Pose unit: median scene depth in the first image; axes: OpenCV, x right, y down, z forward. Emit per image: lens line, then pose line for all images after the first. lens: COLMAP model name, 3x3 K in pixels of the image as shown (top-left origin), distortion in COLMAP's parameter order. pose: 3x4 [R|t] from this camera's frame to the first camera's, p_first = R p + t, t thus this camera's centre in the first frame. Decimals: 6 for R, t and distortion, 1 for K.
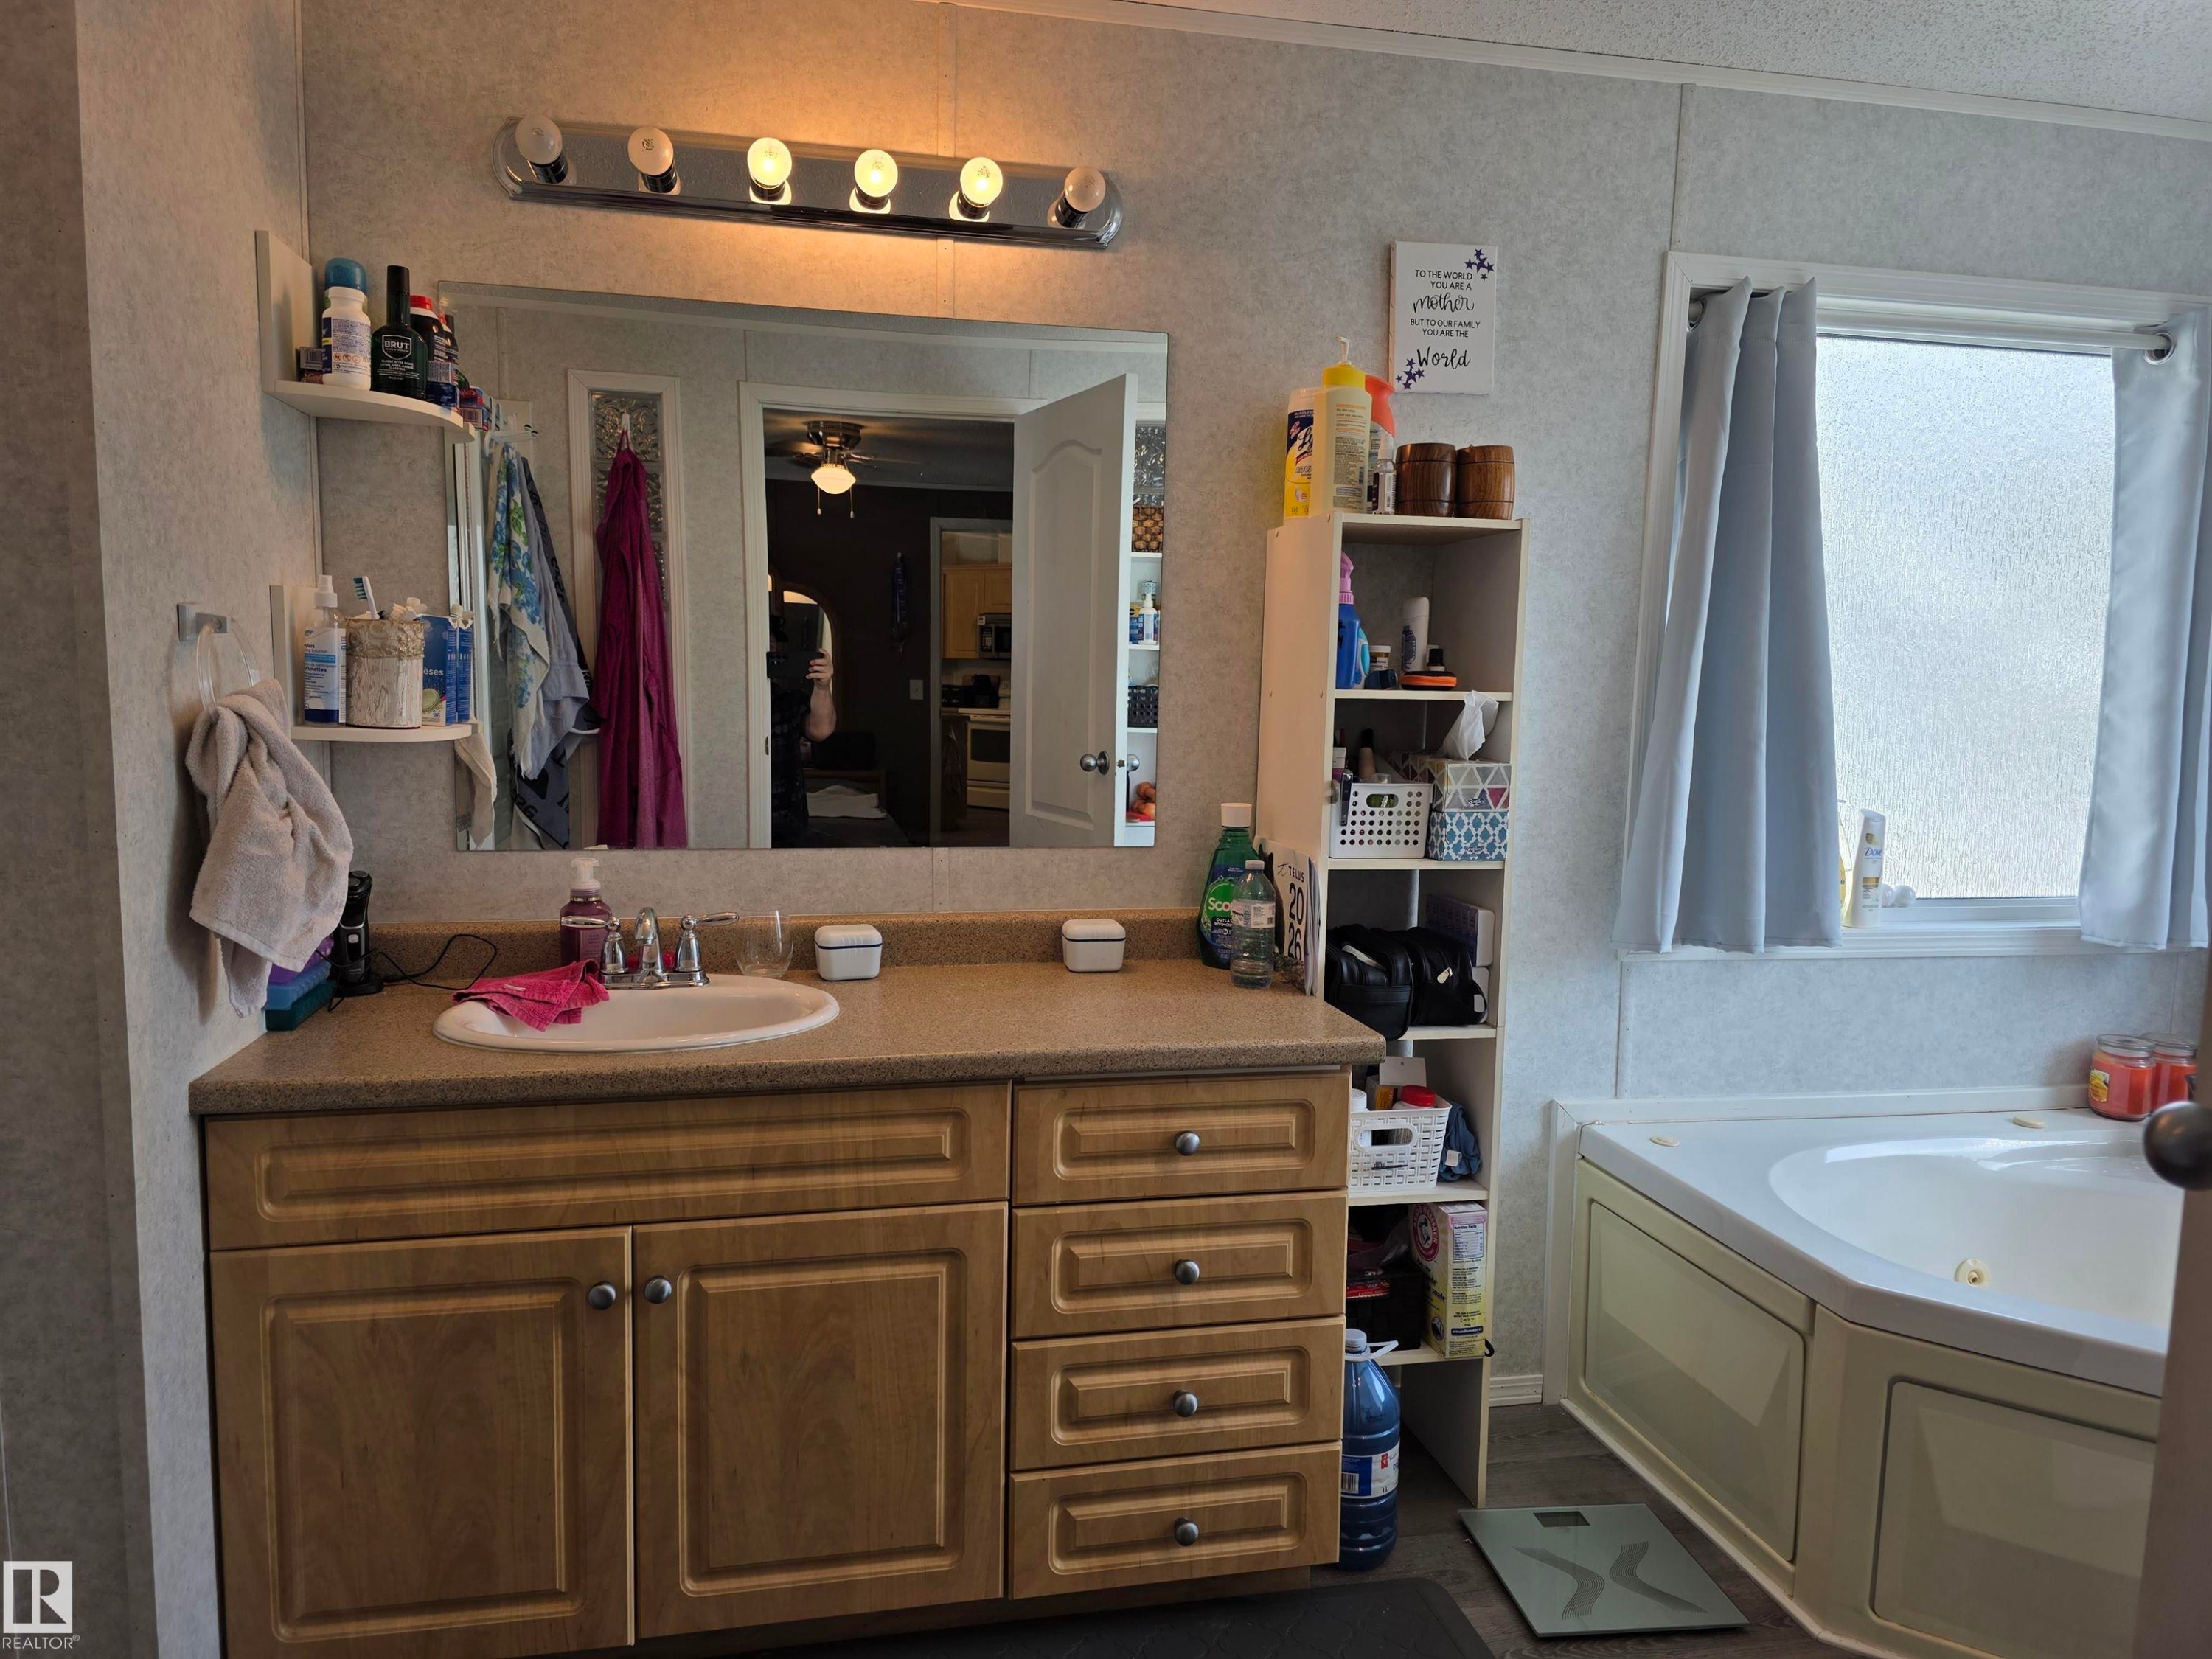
lens RADIAL K [[1501.6, 0, 1106.4], [0, 1501.6, 829.5], [0, 0, 1]] dist [0.065348, -0.063922]
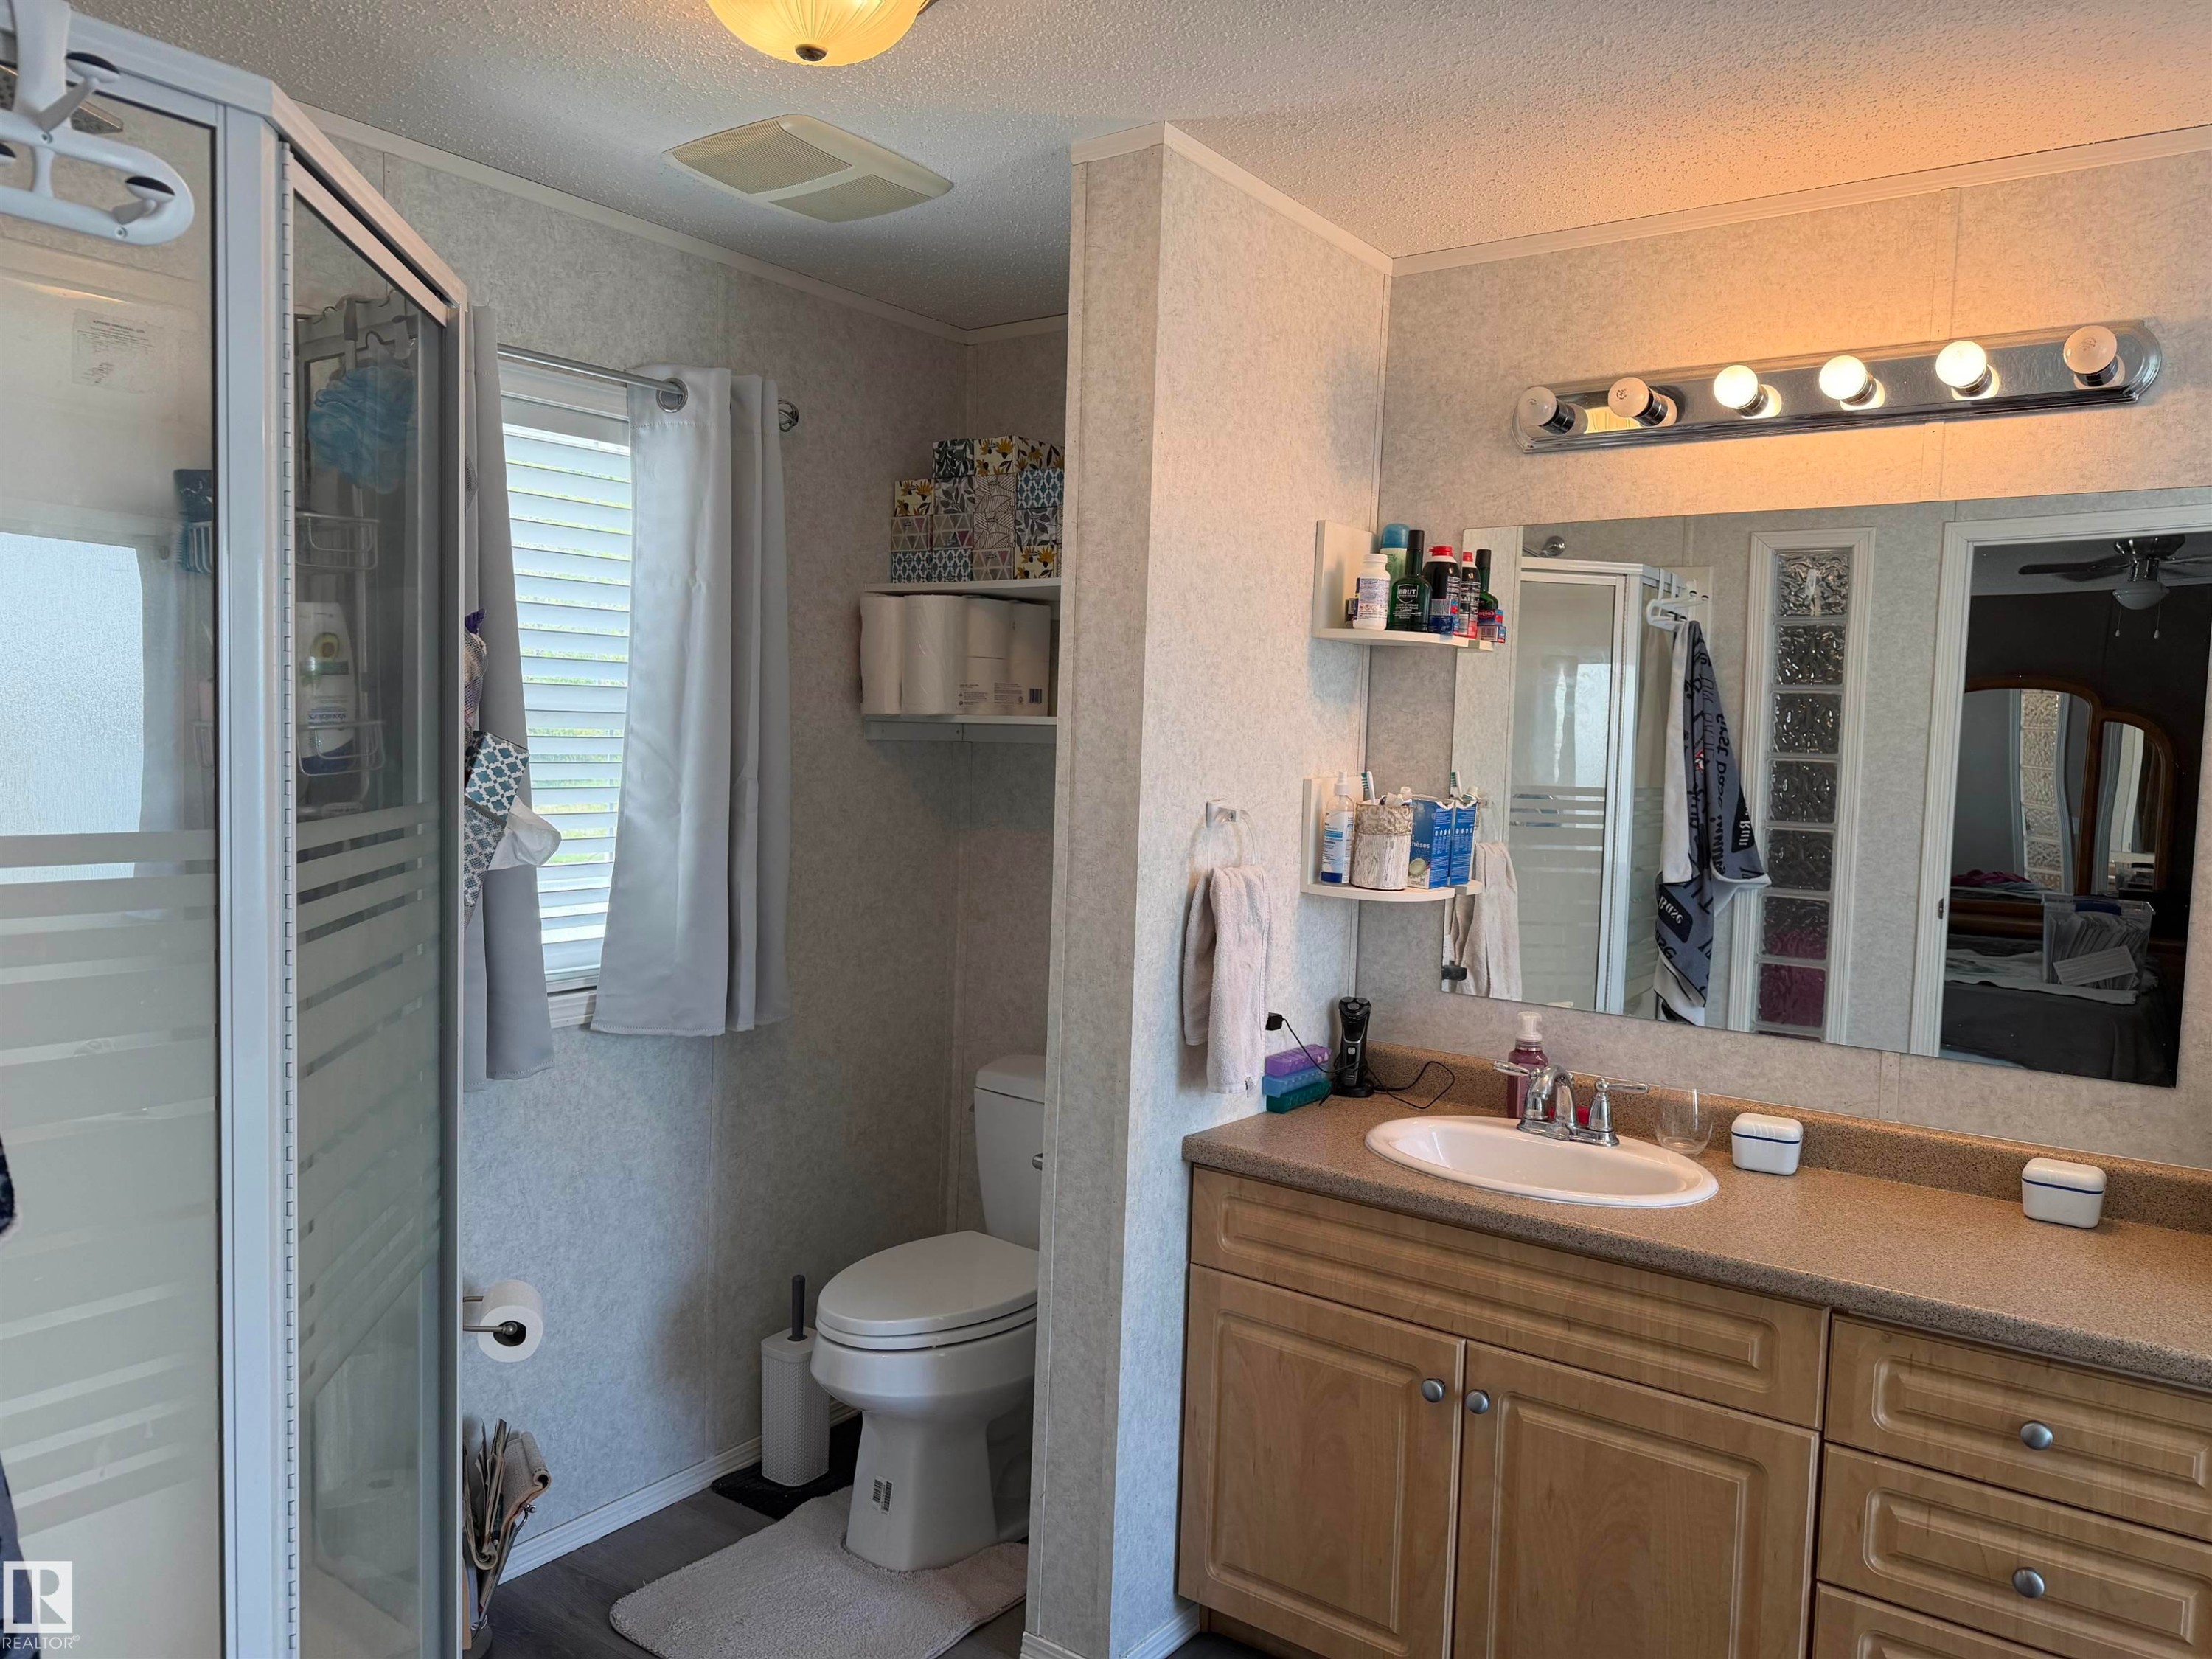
lens RADIAL K [[1568.5, 0, 1106.0], [0, 1568.5, 829.5], [0, 0, 1]] dist [0.116316, -0.160142]
pose [[0.668714, 0.047578, -0.741996, 0.368740], [-0.100763, 0.994543, -0.027040, -0.062164], [0.736661, 0.092847, 0.669859, -0.052105]]
